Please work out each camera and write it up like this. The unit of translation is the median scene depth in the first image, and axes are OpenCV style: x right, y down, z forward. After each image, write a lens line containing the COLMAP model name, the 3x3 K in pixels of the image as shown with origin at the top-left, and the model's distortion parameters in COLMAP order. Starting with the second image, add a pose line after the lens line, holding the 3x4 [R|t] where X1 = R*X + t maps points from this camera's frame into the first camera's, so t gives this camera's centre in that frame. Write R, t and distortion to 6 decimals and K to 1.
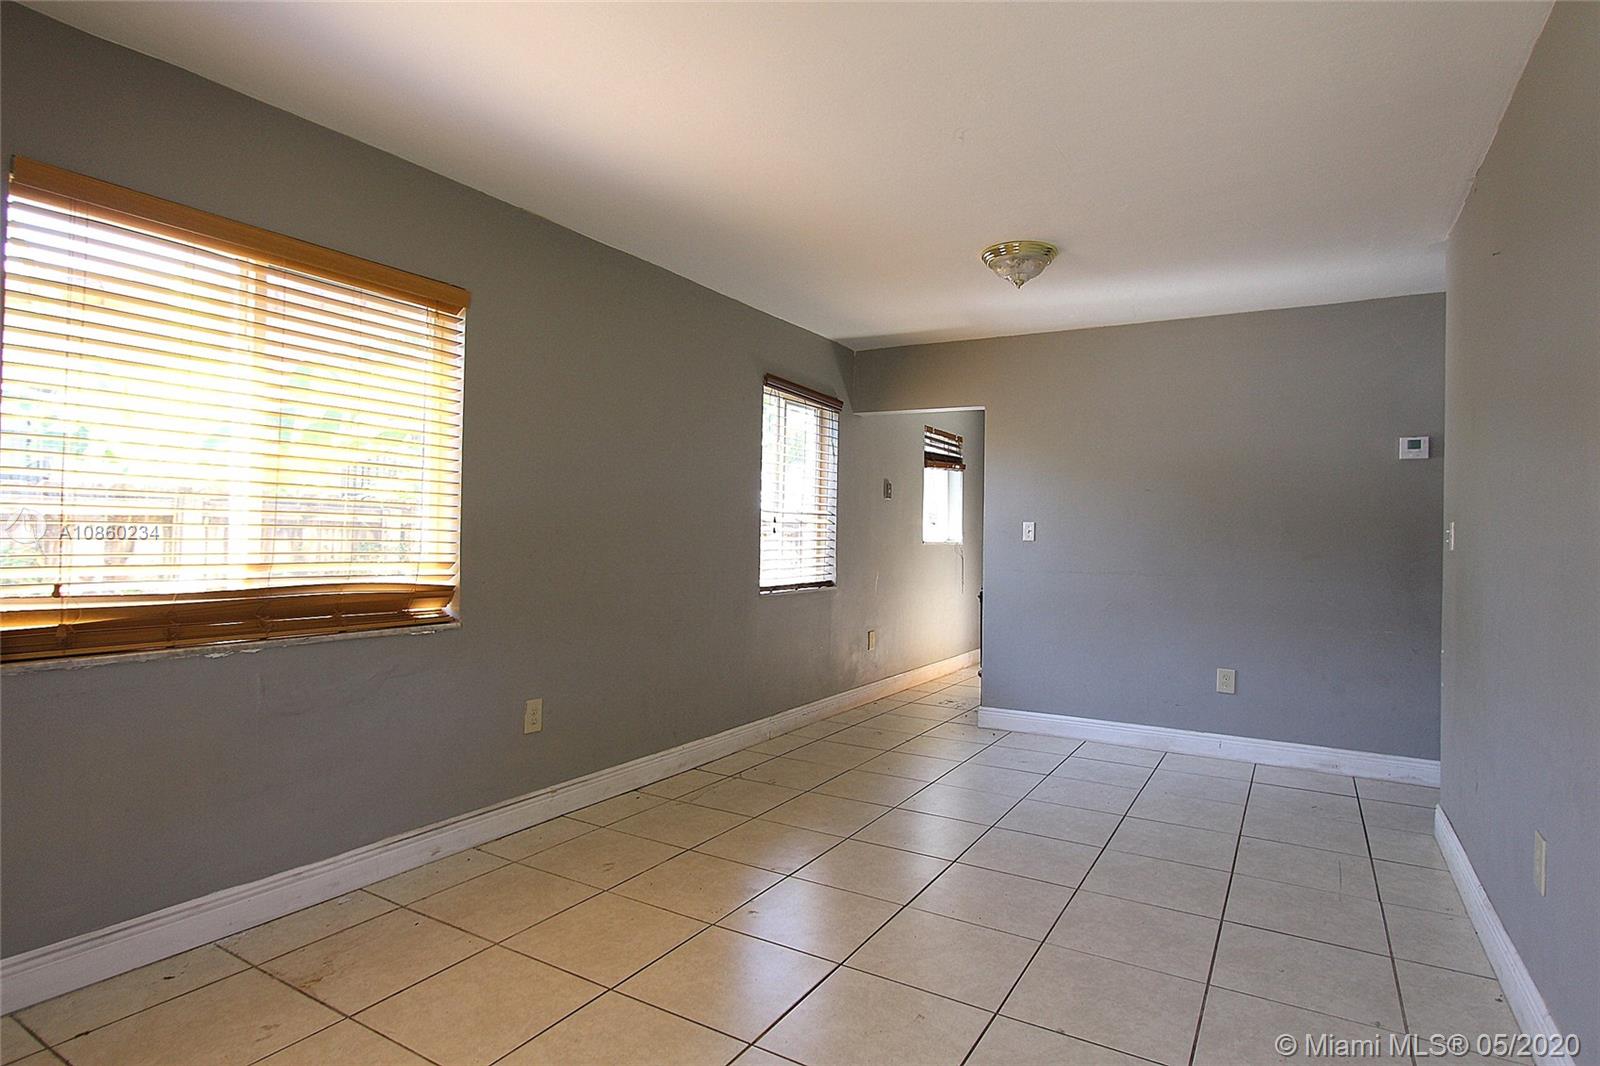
lens RADIAL K [[852.2, 0, 793.8], [0, 852.2, 531.1], [0, 0, 1]] dist [0.001479, 0.000133]
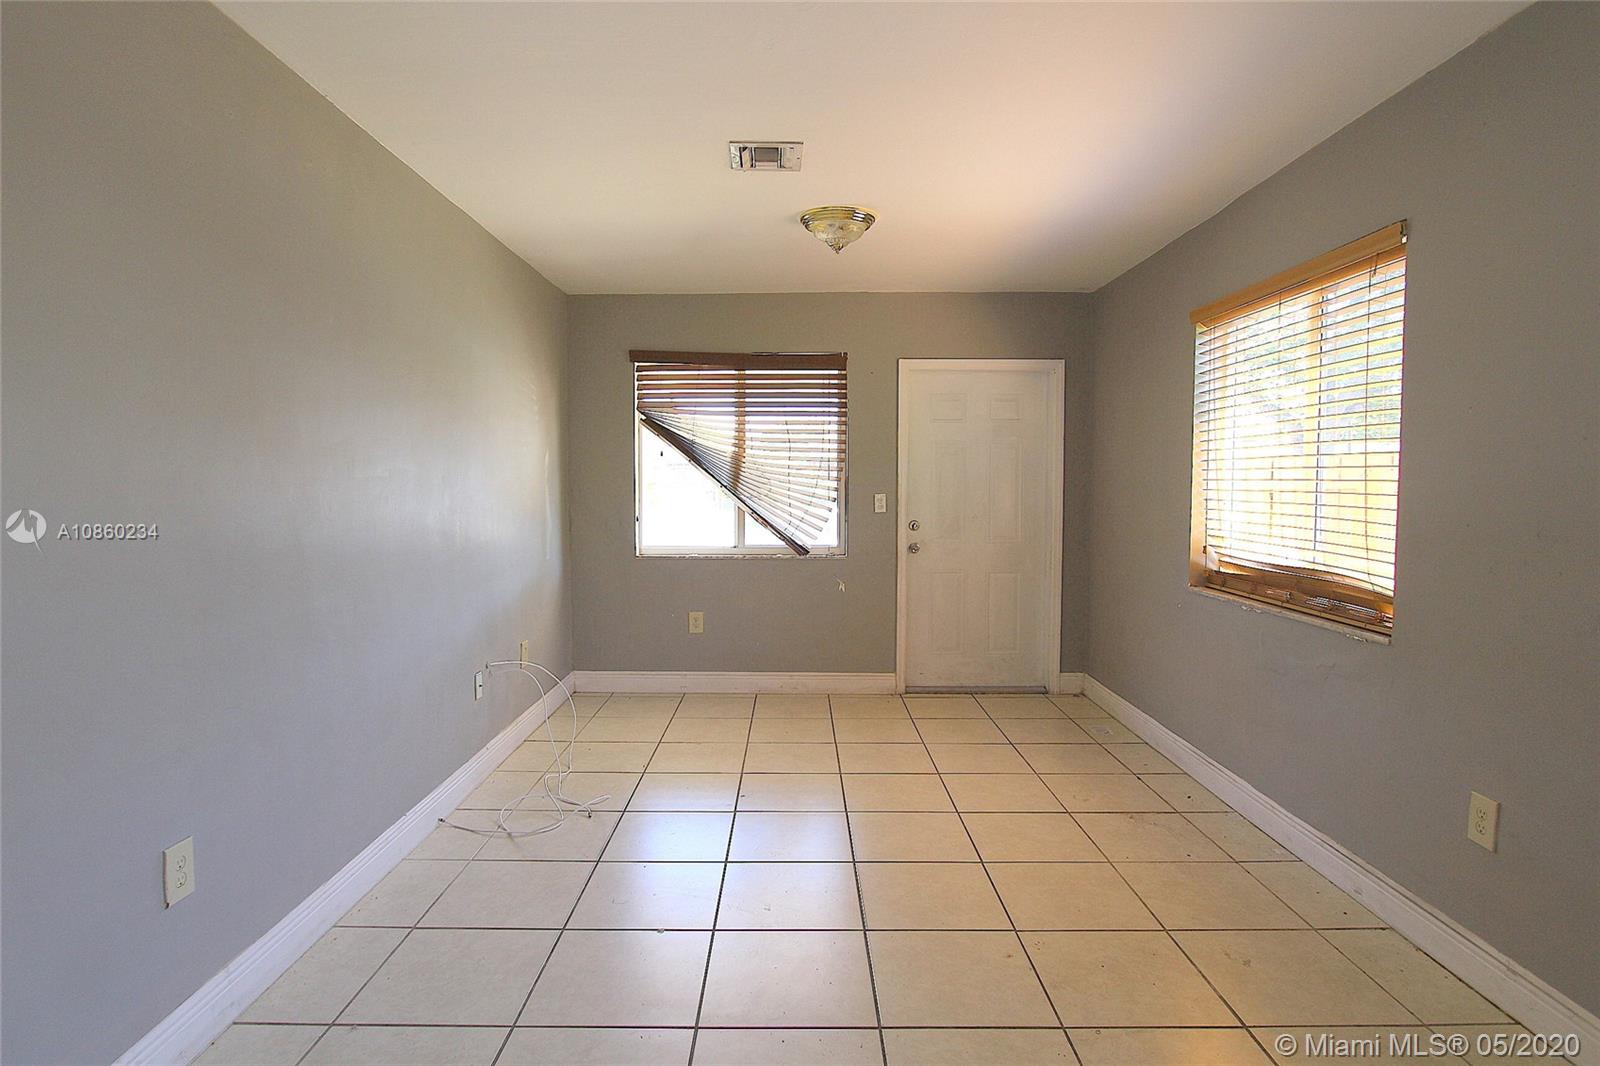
lens RADIAL K [[852.2, 0, 804.5], [0, 852.2, 526.5], [0, 0, 1]] dist [0.001479, 0.000133]
pose [[-0.849249, 0.003077, -0.527983, 0.573160], [-0.019674, 0.999104, 0.037469, -0.020232], [0.527626, 0.042208, -0.848428, 1.570515]]
